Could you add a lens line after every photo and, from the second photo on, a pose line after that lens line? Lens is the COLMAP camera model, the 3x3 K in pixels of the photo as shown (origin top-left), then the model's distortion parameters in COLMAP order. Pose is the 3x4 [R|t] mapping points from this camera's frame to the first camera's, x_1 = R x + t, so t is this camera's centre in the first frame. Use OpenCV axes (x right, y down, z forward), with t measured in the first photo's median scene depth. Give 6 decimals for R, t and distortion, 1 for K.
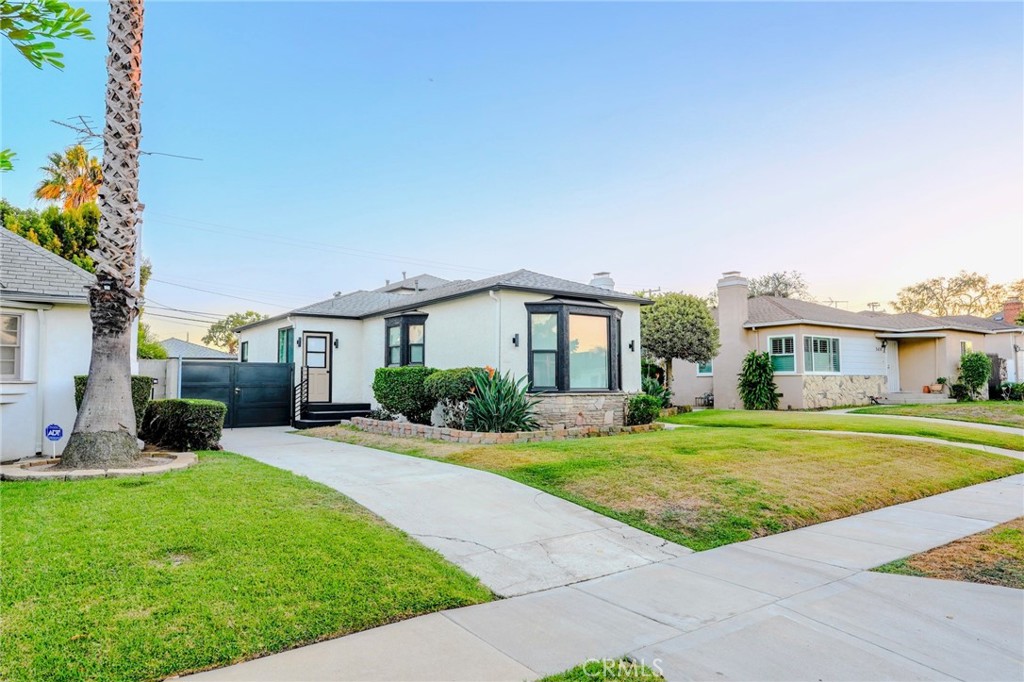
lens RADIAL K [[668.1, 0, 512.0], [0, 668.1, 341.0], [0, 0, 1]] dist [0.000568, 0.000018]
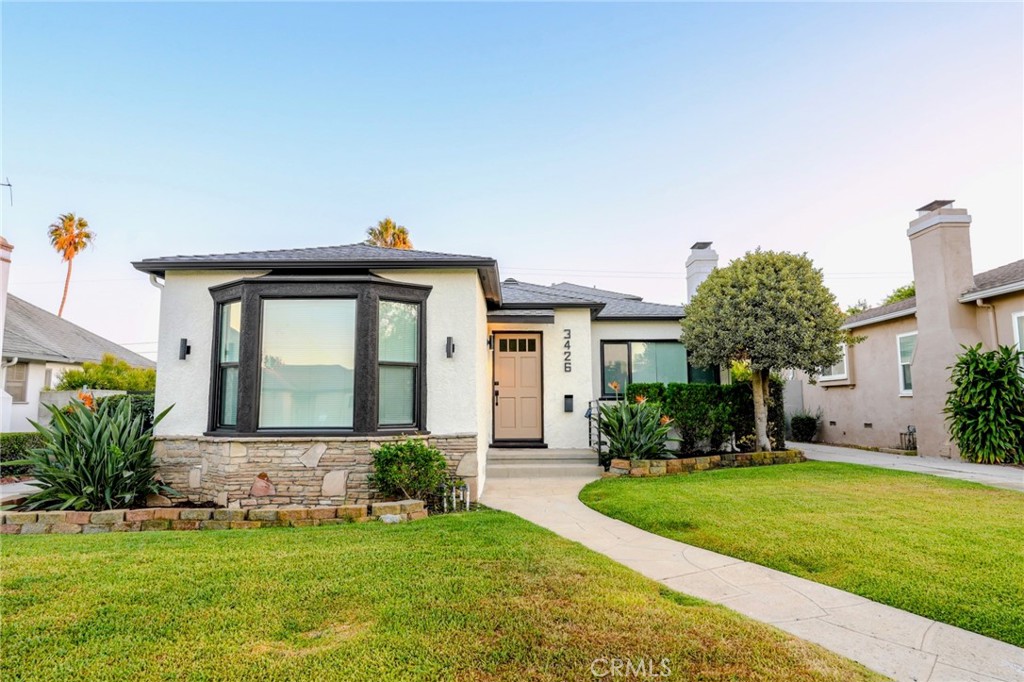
lens RADIAL K [[589.4, 0, 512.0], [0, 589.4, 341.0], [0, 0, 1]] dist [0.004077, 0.001115]
pose [[0.814463, -0.068537, -0.576153, 0.501321], [0.044803, 0.997463, -0.055319, 0.030929], [0.578483, 0.019242, 0.815468, 0.646057]]
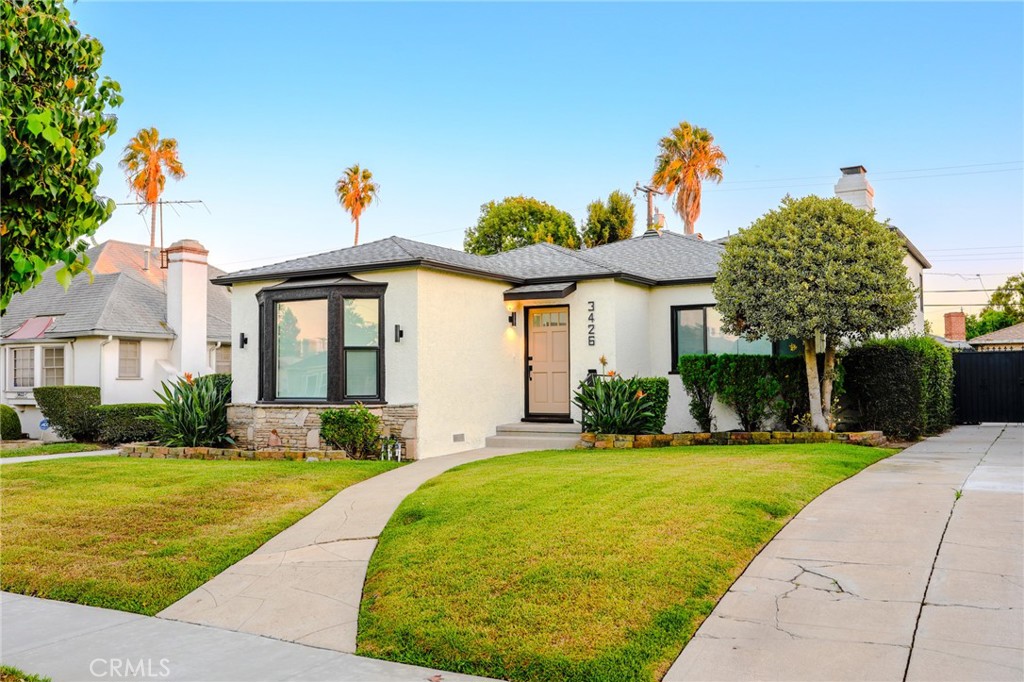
lens RADIAL K [[909.1, 0, 512.0], [0, 909.1, 341.0], [0, 0, 1]] dist [0.005790, 0.000664]
pose [[0.400846, -0.046595, -0.914960, 1.051836], [0.069288, 0.997387, -0.020438, 0.041158], [0.913522, -0.055204, 0.403027, 0.749202]]
